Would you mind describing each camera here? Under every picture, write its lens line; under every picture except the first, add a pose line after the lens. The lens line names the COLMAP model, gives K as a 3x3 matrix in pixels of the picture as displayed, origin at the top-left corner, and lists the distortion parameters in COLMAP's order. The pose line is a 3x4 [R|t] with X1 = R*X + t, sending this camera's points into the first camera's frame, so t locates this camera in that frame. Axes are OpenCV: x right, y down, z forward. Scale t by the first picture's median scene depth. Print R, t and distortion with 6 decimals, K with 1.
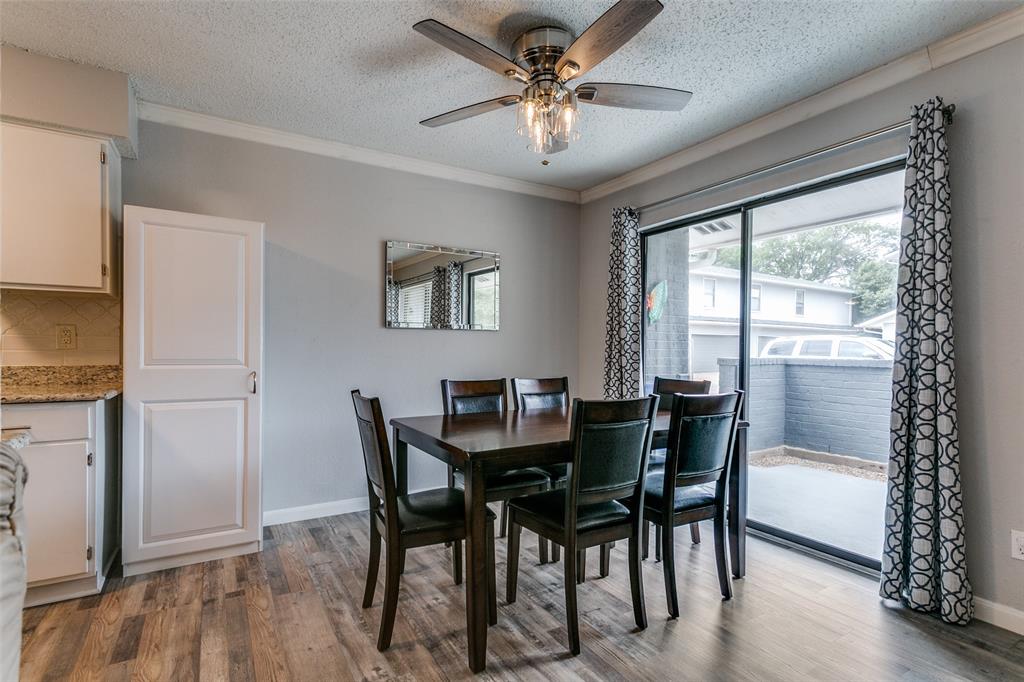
lens RADIAL K [[500.1, 0, 515.7], [0, 500.1, 355.5], [0, 0, 1]] dist [0.007122, 0.000951]
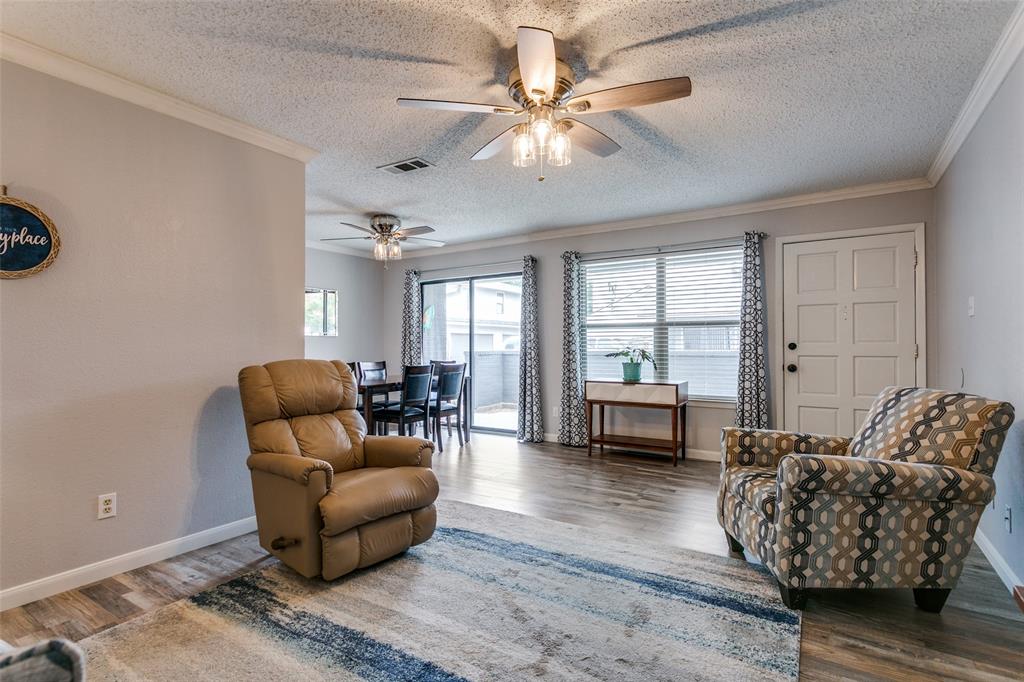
lens RADIAL K [[500.1, 0, 508.3], [0, 500.1, 341.1], [0, 0, 1]] dist [0.007122, 0.000951]
pose [[0.898013, -0.007085, 0.439912, -0.420694], [0.017219, 0.999670, -0.019051, 0.013368], [-0.439632, 0.024683, 0.897839, -1.220884]]
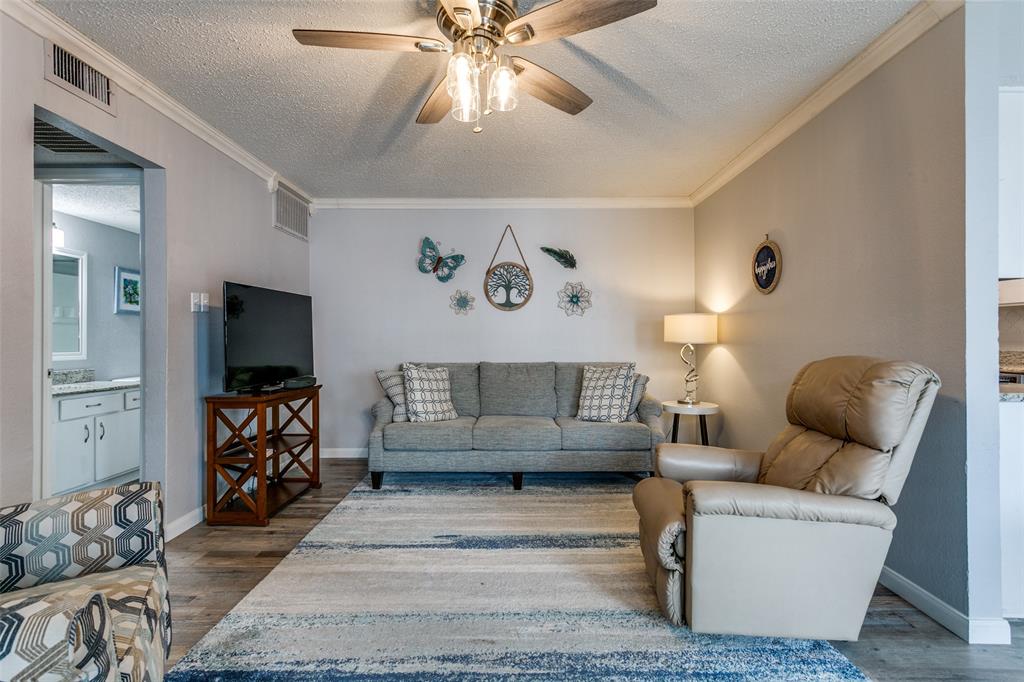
lens RADIAL K [[500.1, 0, 521.4], [0, 500.1, 338.3], [0, 0, 1]] dist [0.007122, 0.000951]
pose [[-0.503204, -0.011701, -0.864089, 0.705799], [-0.016169, 0.999861, -0.004123, 0.007528], [0.864017, 0.011897, -0.503323, 0.070102]]
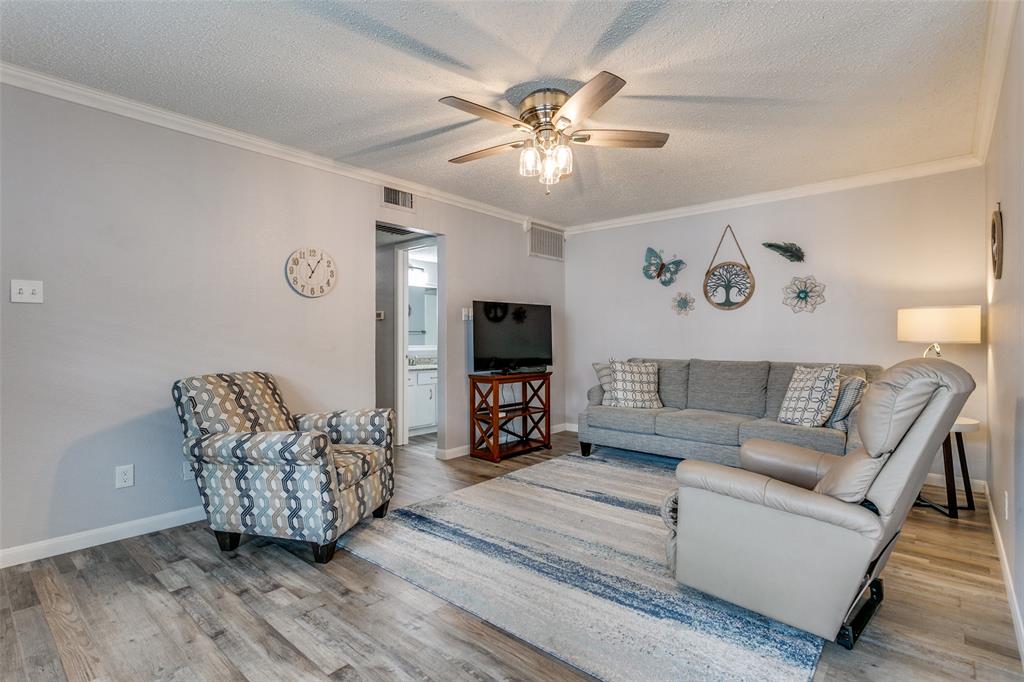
lens RADIAL K [[500.1, 0, 502.5], [0, 500.1, 339.0], [0, 0, 1]] dist [0.007122, 0.000951]
pose [[-0.949717, -0.009004, -0.312980, 0.512568], [-0.013510, 0.999834, 0.012230, -0.003552], [0.312818, 0.015843, -0.949681, 0.658968]]
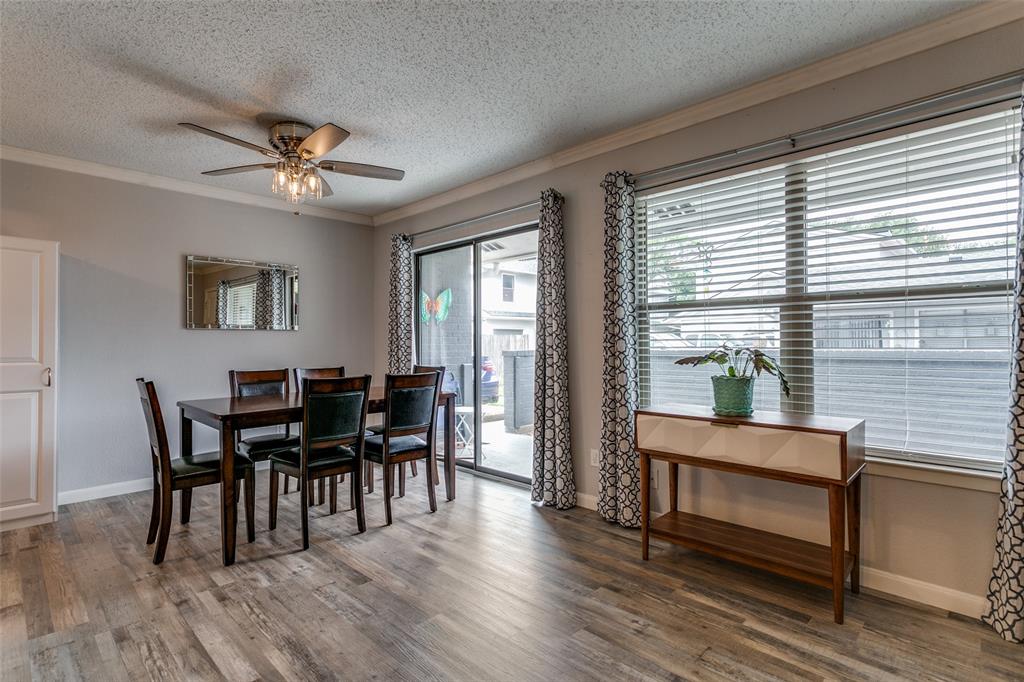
lens RADIAL K [[500.1, 0, 508.8], [0, 500.1, 339.2], [0, 0, 1]] dist [0.007122, 0.000951]
pose [[0.969161, -0.011433, 0.246162, 0.259318], [0.017566, 0.999587, -0.022734, 0.011442], [-0.245801, 0.026357, 0.968962, -0.458112]]
